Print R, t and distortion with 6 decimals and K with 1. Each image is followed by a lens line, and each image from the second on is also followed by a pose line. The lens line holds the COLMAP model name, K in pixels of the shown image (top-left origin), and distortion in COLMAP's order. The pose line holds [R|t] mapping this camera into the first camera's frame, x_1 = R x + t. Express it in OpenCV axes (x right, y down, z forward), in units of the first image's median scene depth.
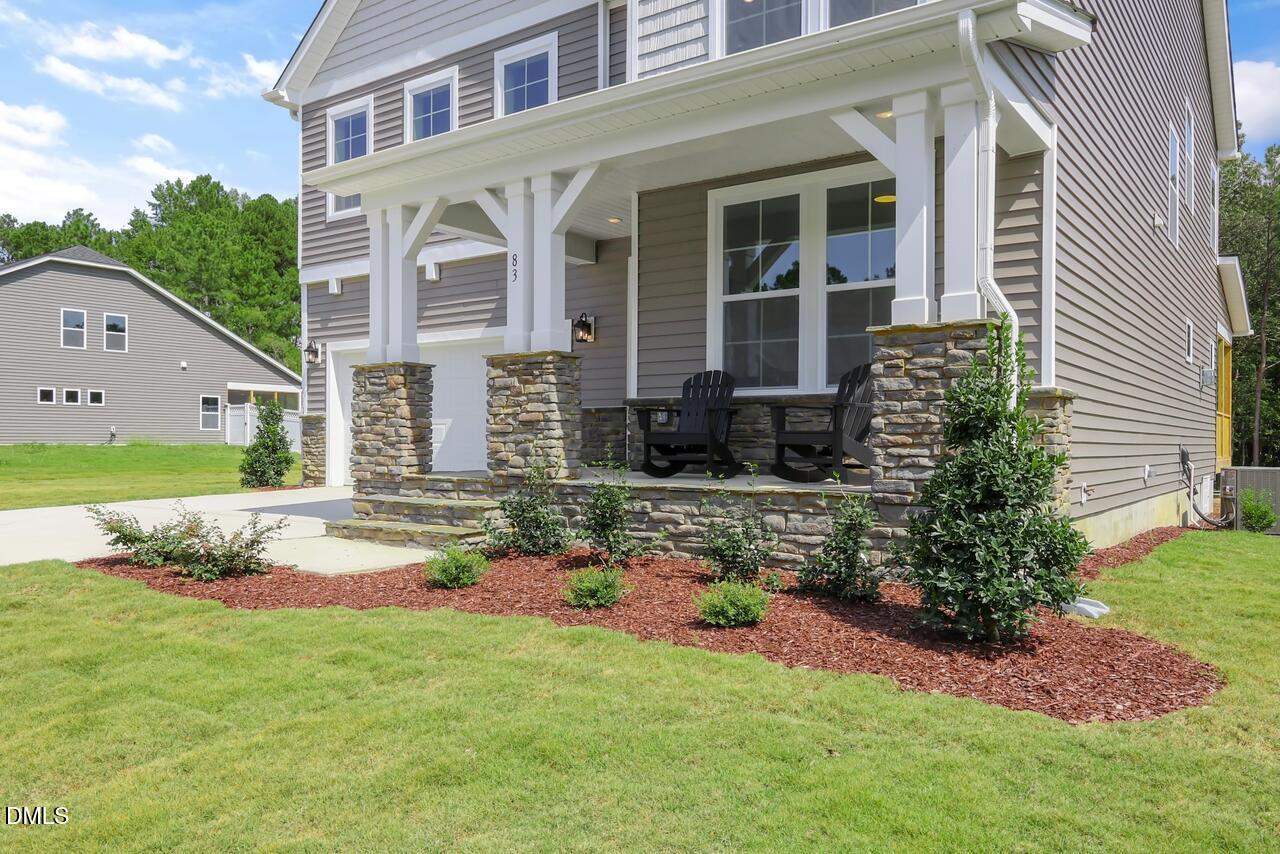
lens RADIAL K [[946.6, 0, 636.4], [0, 946.6, 432.1], [0, 0, 1]] dist [0.000670, -0.004974]
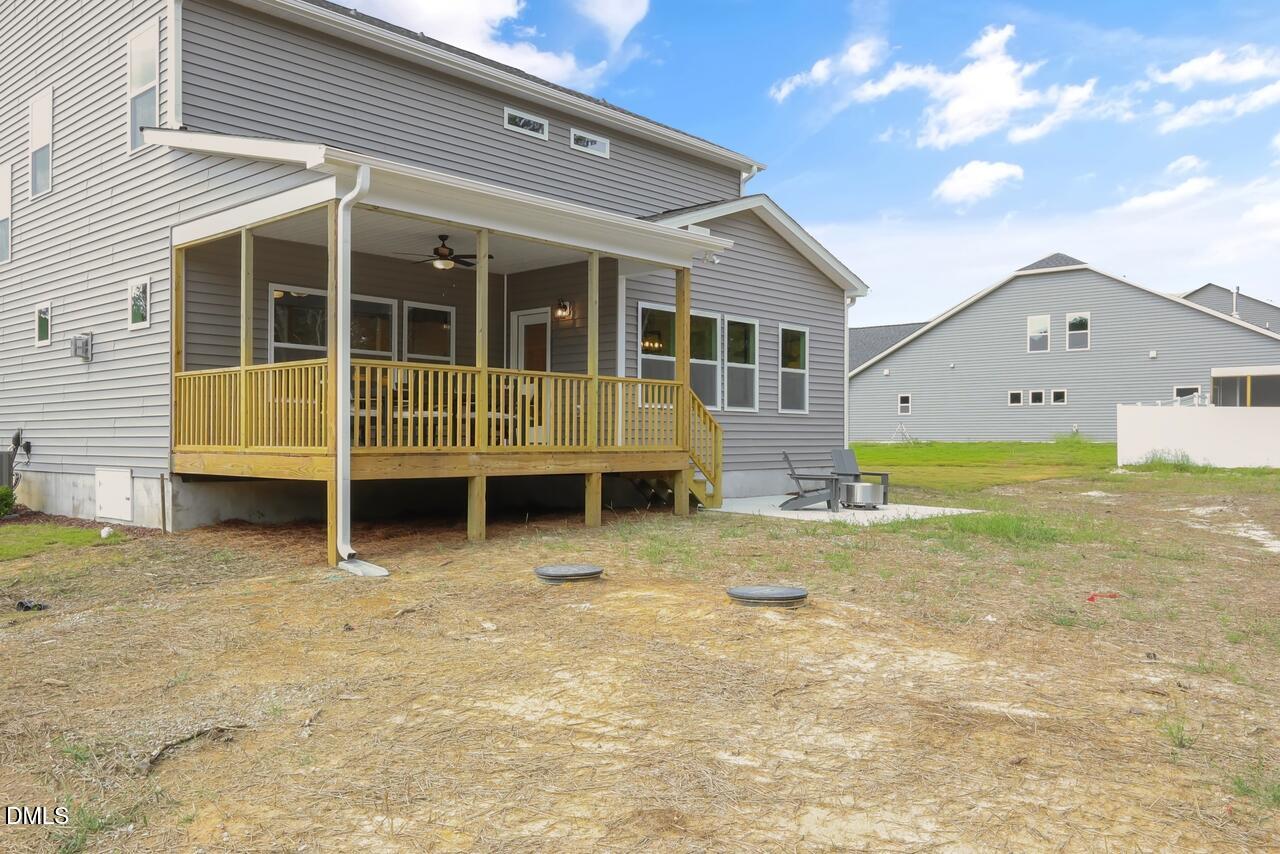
lens RADIAL K [[1010.7, 0, 643.8], [0, 1010.7, 414.7], [0, 0, 1]] dist [0.015018, 0.007006]
pose [[-0.101009, -0.033389, -0.994325, 0.586685], [0.008903, 0.999366, -0.034462, 0.017664], [0.994846, -0.012334, -0.100647, 0.656494]]
